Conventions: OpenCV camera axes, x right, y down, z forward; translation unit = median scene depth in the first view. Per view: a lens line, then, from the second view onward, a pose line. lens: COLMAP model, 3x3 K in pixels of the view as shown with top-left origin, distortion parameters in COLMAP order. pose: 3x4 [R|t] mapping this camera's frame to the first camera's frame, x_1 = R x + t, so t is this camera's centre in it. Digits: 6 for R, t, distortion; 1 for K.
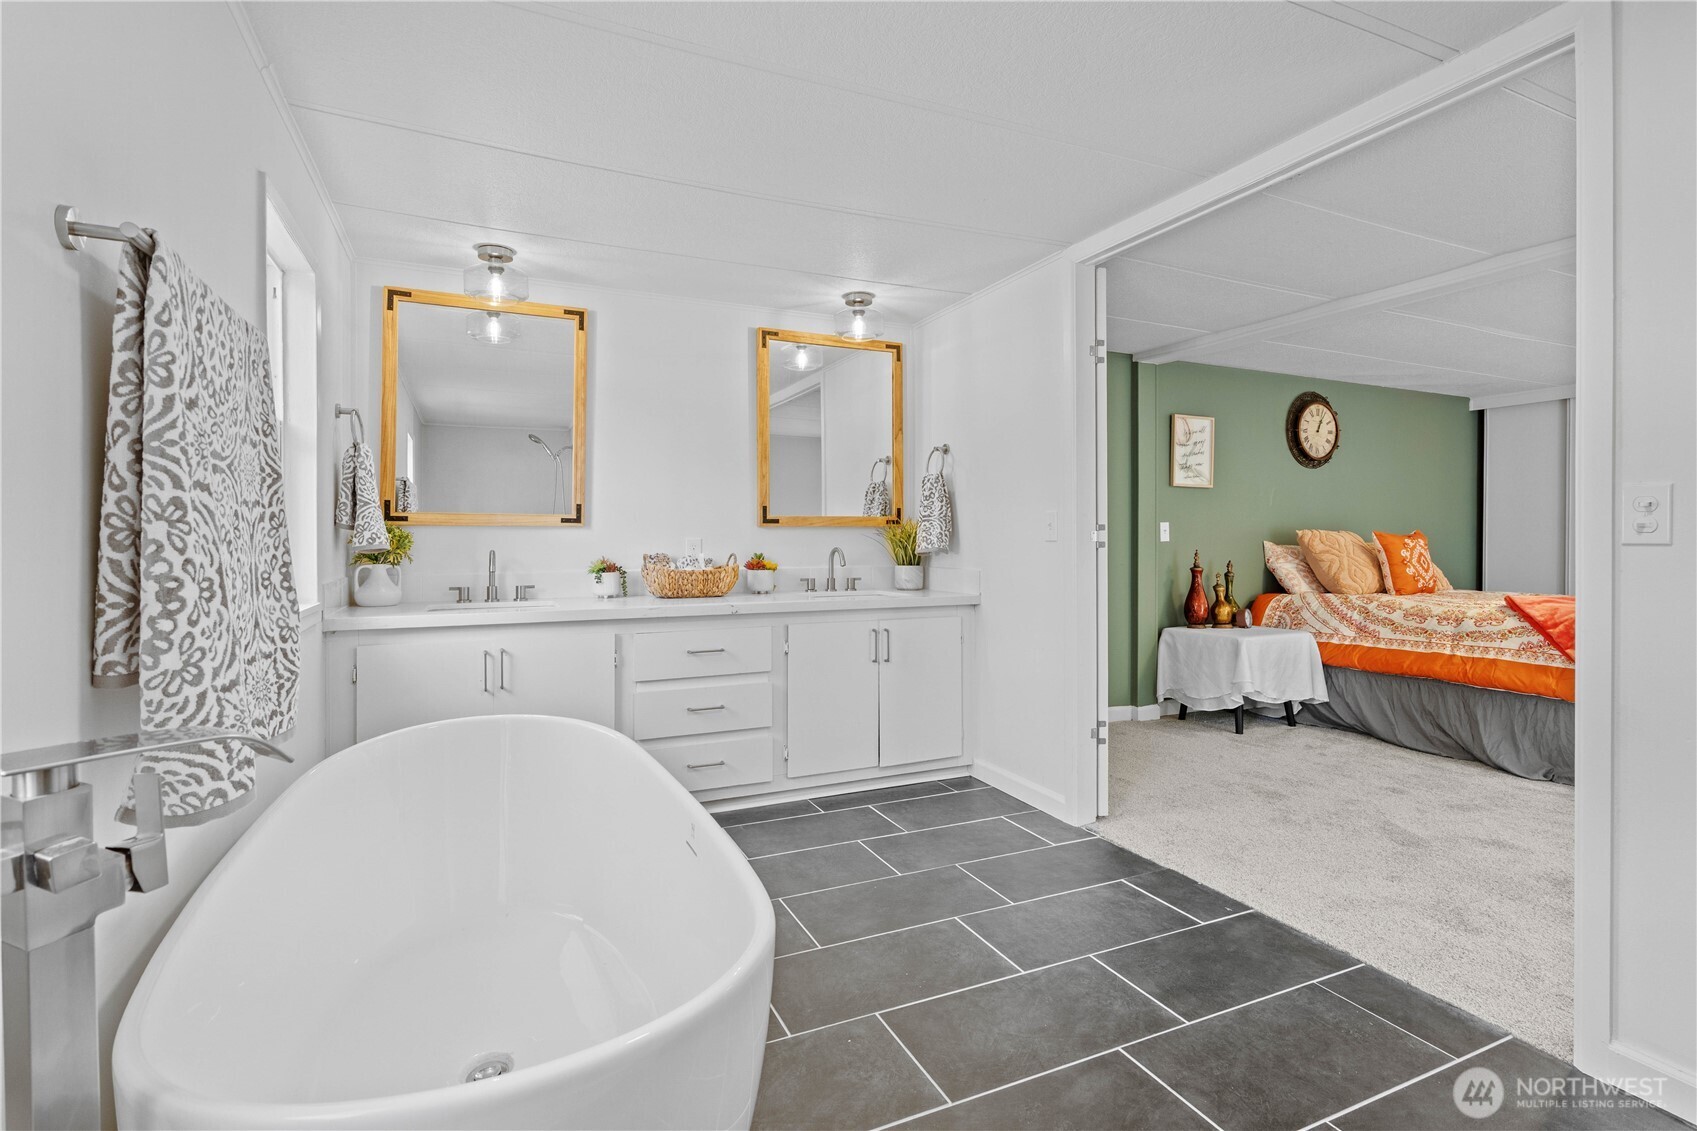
lens RADIAL K [[785.4, 0, 825.7], [0, 785.4, 541.4], [0, 0, 1]] dist [-0.001566, 0.000251]
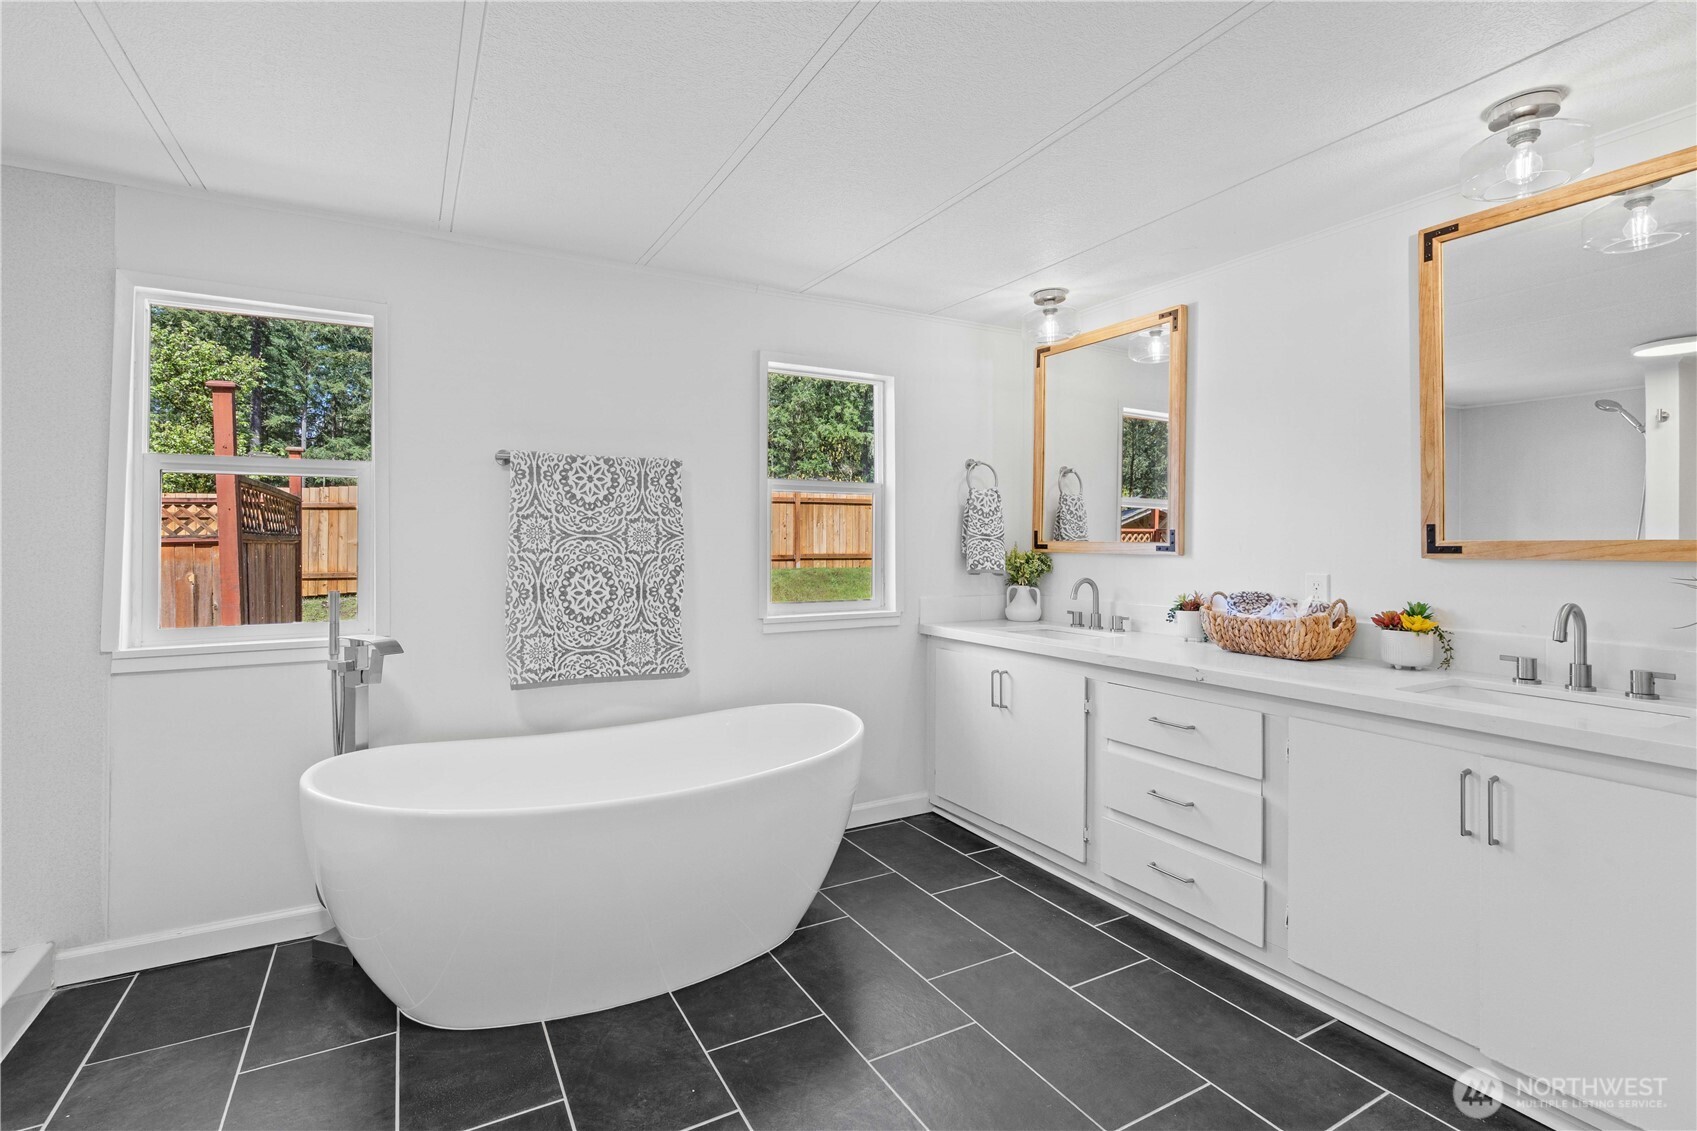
lens RADIAL K [[785.4, 0, 837.7], [0, 785.4, 539.2], [0, 0, 1]] dist [-0.001566, 0.000251]
pose [[0.079571, -0.003422, -0.996823, 0.545126], [-0.004931, 0.999981, -0.003827, -0.032963], [0.996817, 0.005220, 0.079553, 0.574145]]
